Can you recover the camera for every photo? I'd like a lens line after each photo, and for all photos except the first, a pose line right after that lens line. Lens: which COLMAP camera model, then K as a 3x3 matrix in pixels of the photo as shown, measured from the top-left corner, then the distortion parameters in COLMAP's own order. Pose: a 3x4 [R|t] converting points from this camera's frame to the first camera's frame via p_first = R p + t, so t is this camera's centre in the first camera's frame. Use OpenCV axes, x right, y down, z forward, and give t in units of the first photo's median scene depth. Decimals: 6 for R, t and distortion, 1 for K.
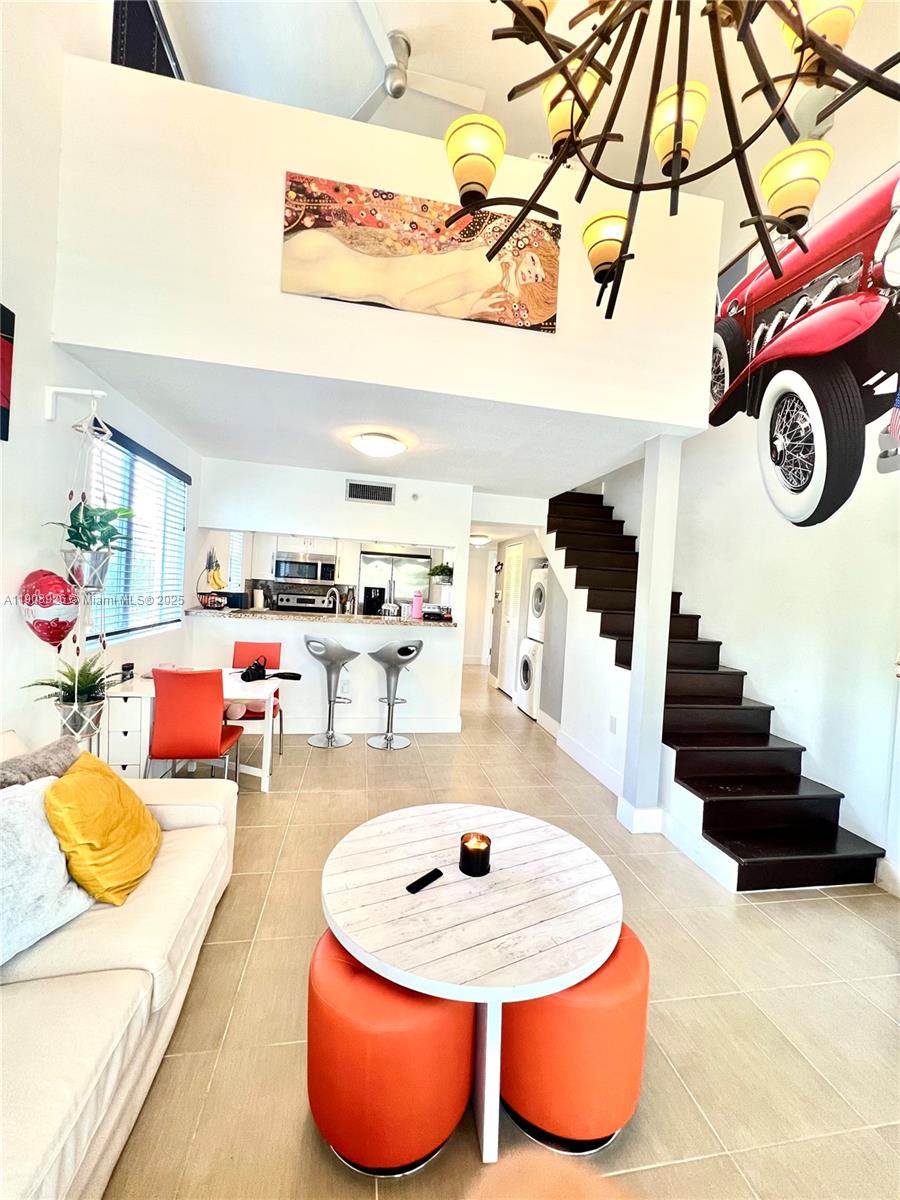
lens RADIAL K [[482.5, 0, 447.5], [0, 482.5, 601.4], [0, 0, 1]] dist [-0.002150, 0.000584]
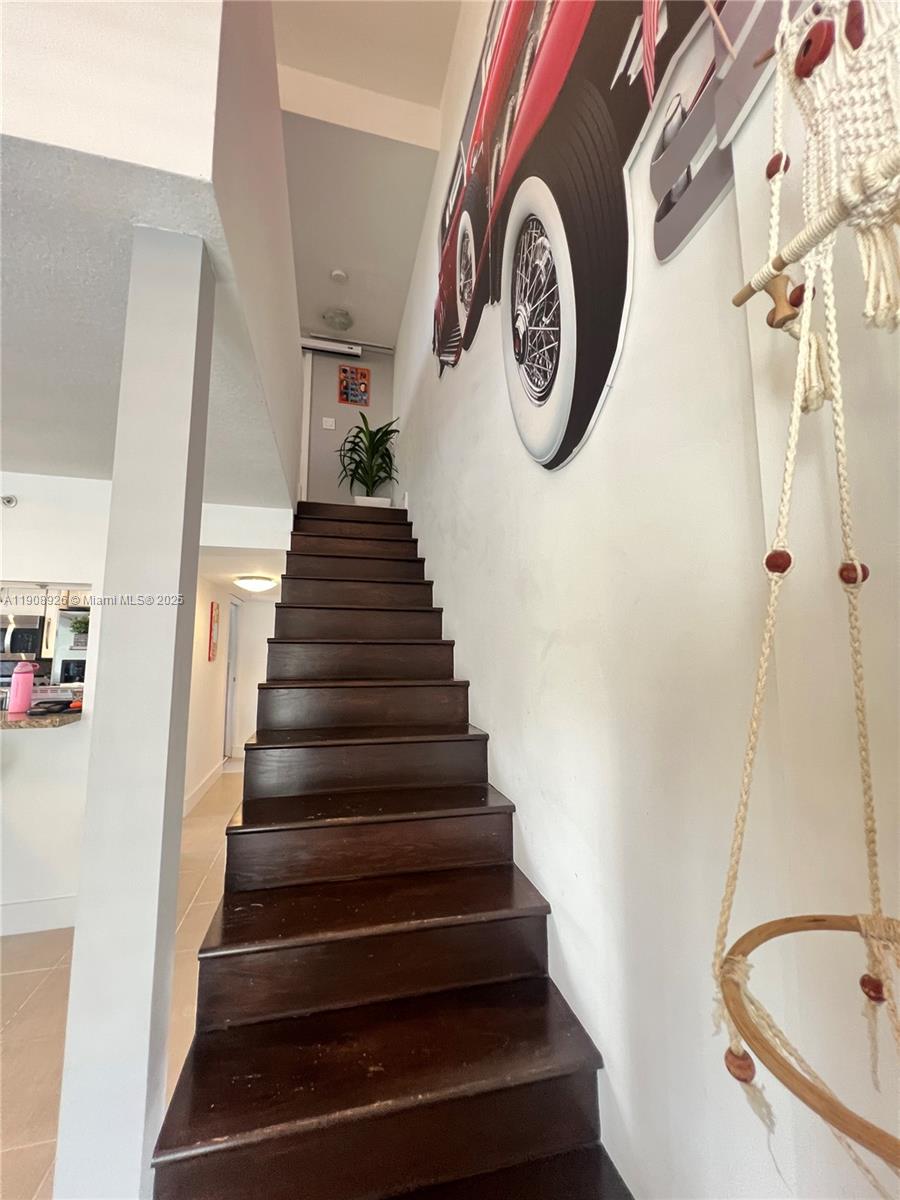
lens RADIAL K [[479.8, 0, 452.1], [0, 479.8, 596.7], [0, 0, 1]] dist [-0.000607, -0.000055]
pose [[0.996562, -0.045575, 0.069182, 0.588013], [0.055098, 0.988237, -0.142658, 0.011910], [-0.061866, 0.145979, 0.987351, 0.582009]]
